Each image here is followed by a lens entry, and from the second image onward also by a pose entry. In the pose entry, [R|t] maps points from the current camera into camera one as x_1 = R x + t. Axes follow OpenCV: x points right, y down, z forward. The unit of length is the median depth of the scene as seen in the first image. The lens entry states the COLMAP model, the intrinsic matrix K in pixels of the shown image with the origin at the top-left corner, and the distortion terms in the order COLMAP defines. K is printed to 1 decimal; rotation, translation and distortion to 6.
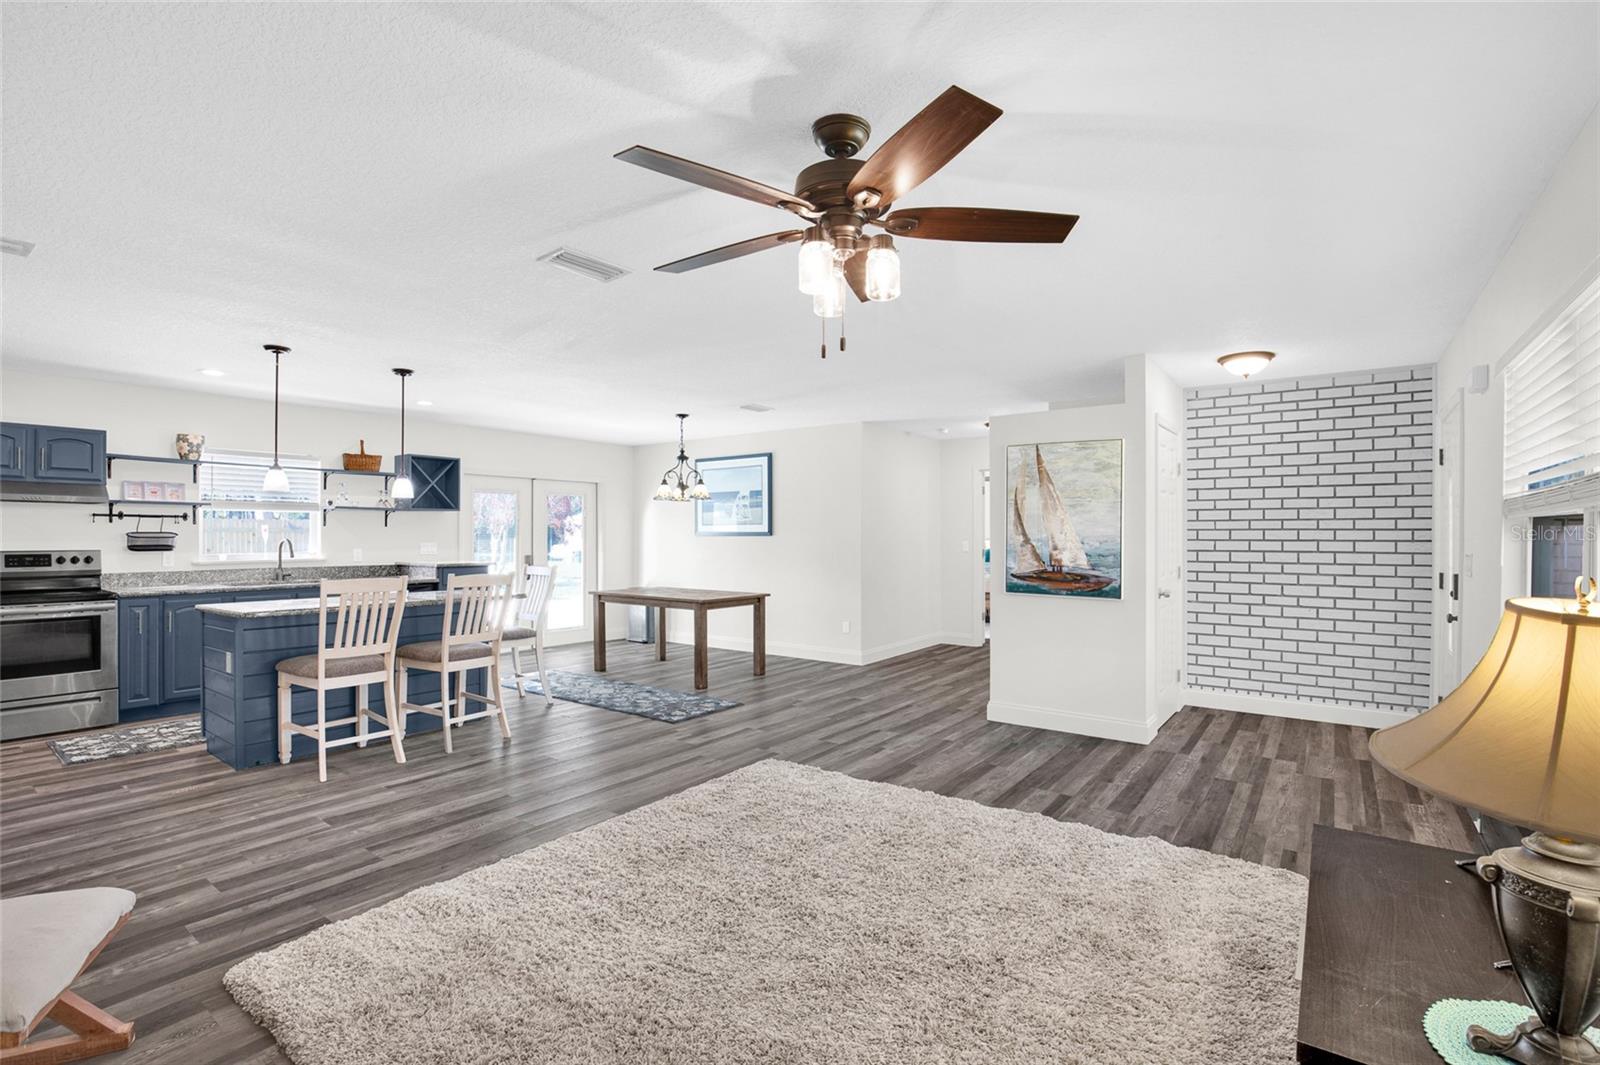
lens RADIAL K [[733.2, 0, 807.3], [0, 733.2, 533.1], [0, 0, 1]] dist [-0.039039, 0.008905]
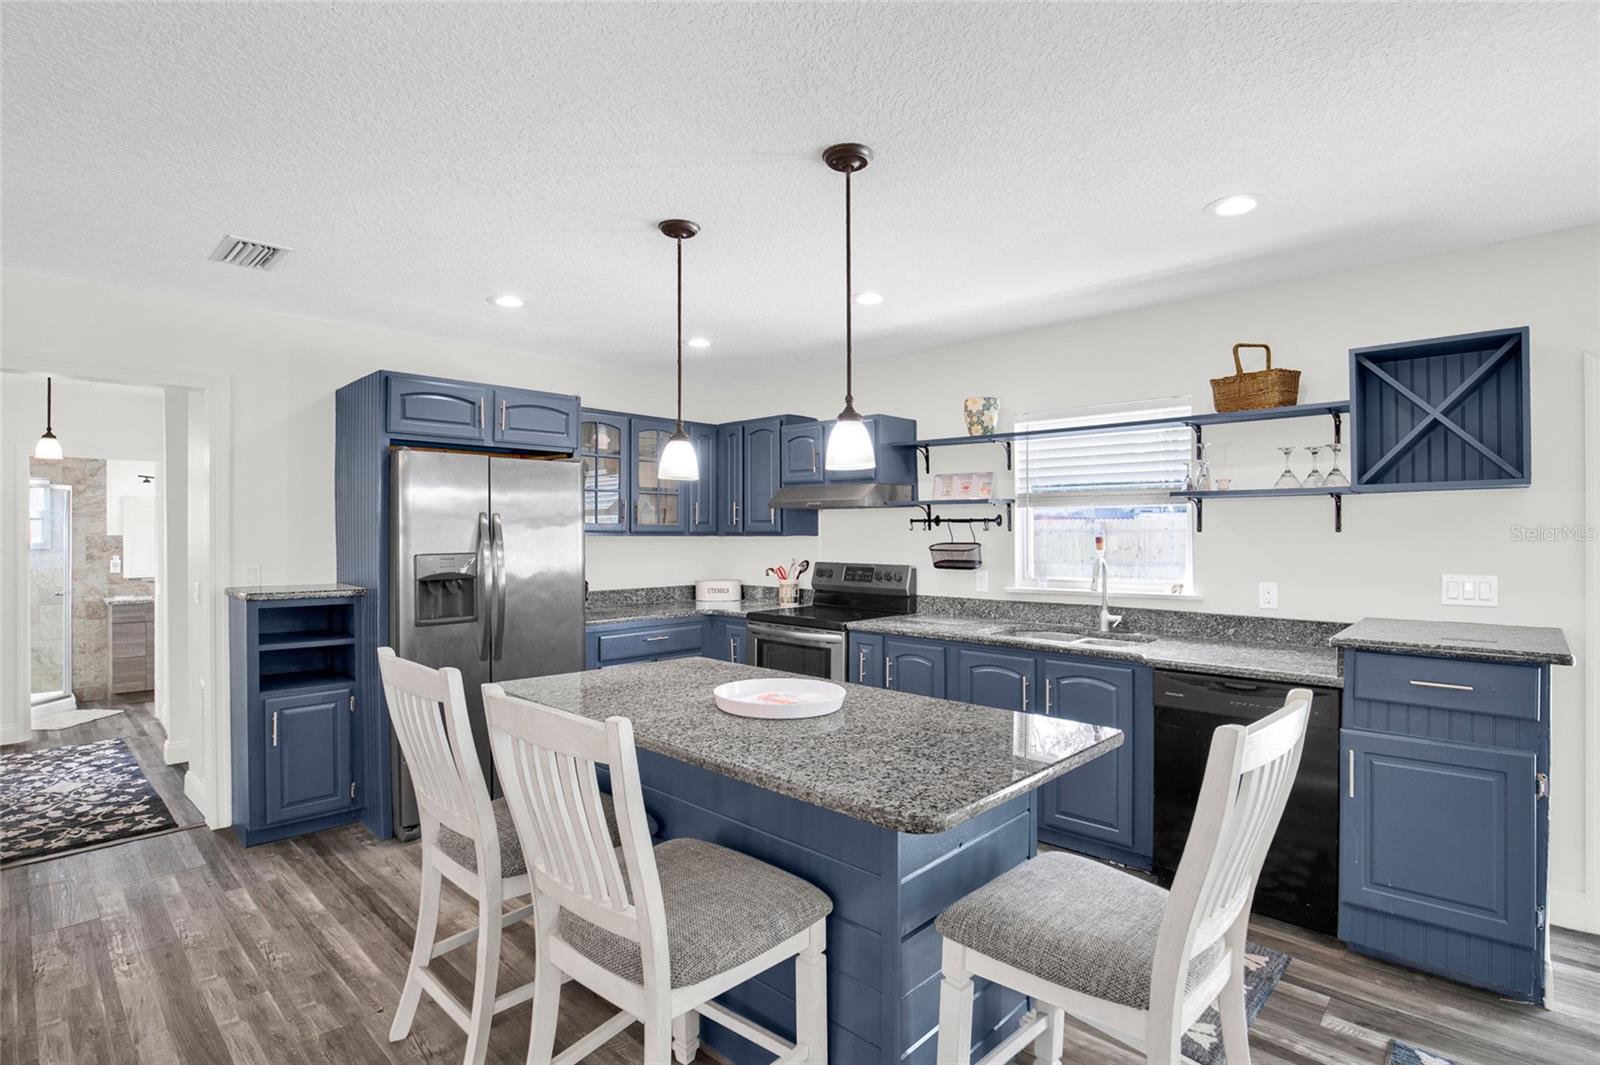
lens RADIAL K [[786.2, 0, 800.0], [0, 786.2, 532.5], [0, 0, 1]] dist [-0.022982, 0.000395]
pose [[-0.136870, -0.001805, -0.990587, -0.118372], [0.002511, 0.999994, -0.002169, -0.010933], [0.990586, -0.002784, -0.136865, 0.988060]]
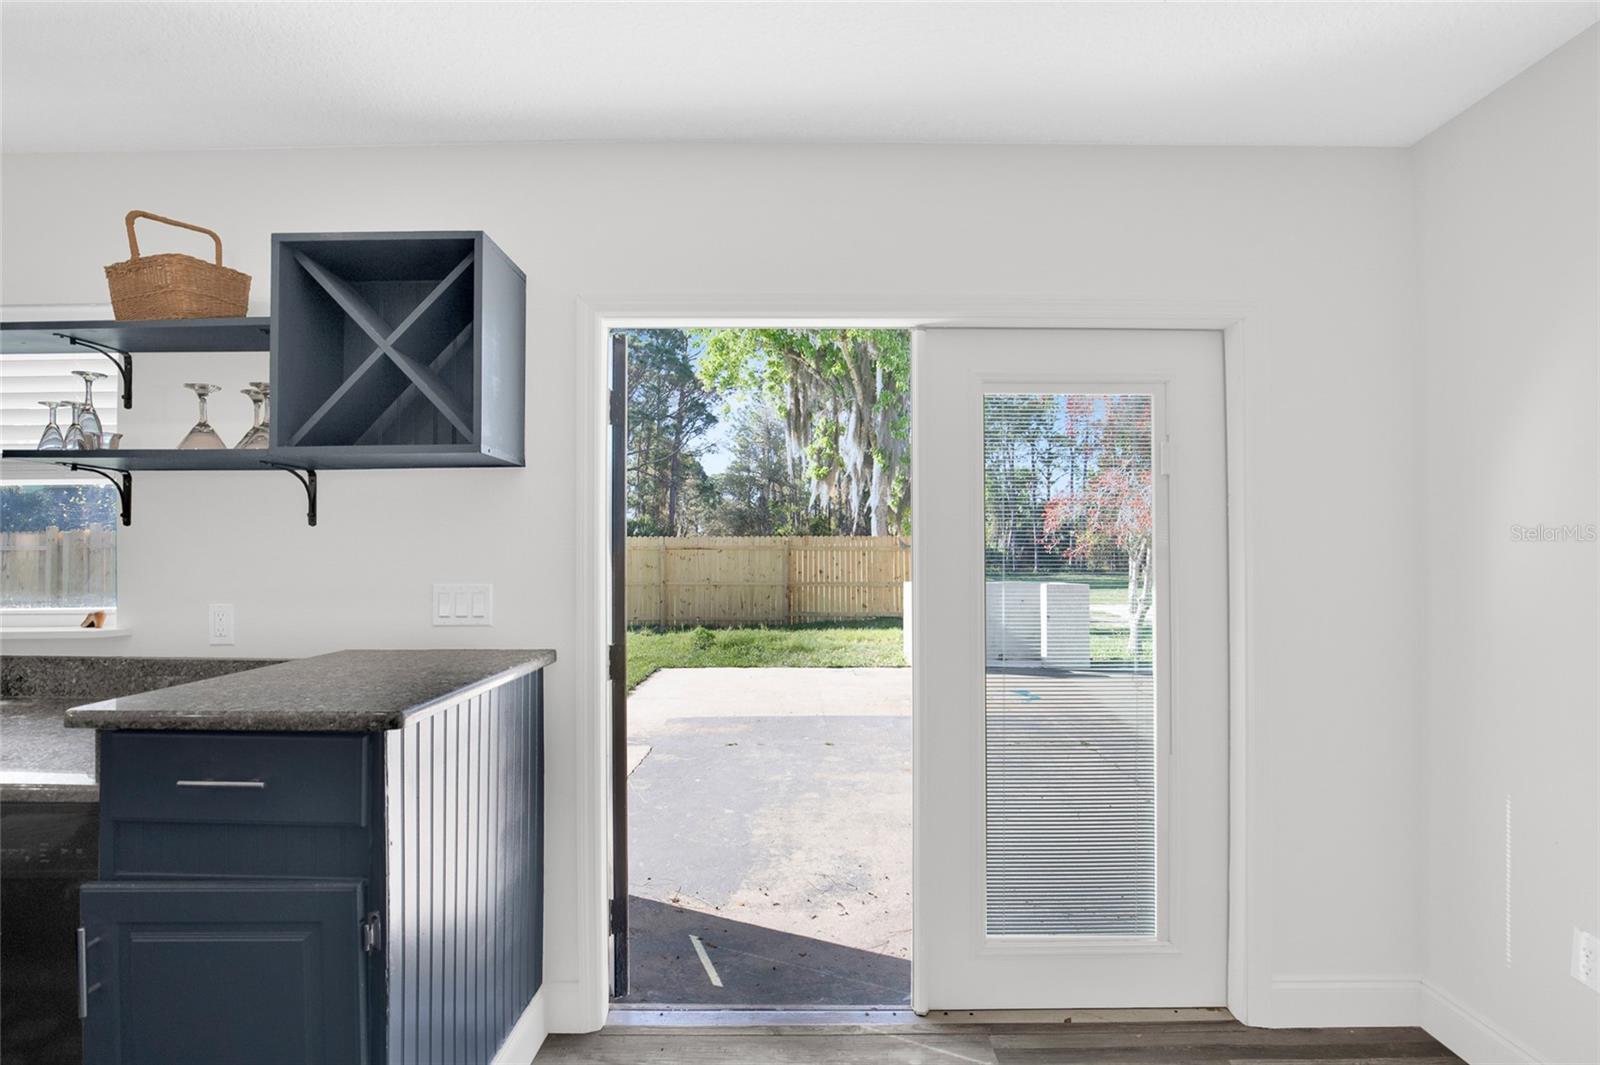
lens RADIAL K [[718.4, 0, 807.7], [0, 718.4, 550.7], [0, 0, 1]] dist [-0.021807, -0.000375]
pose [[0.589787, -0.006911, -0.807530, -0.317672], [0.004369, 0.999976, -0.005367, 0.004783], [0.807547, -0.000363, 0.589803, 1.305410]]
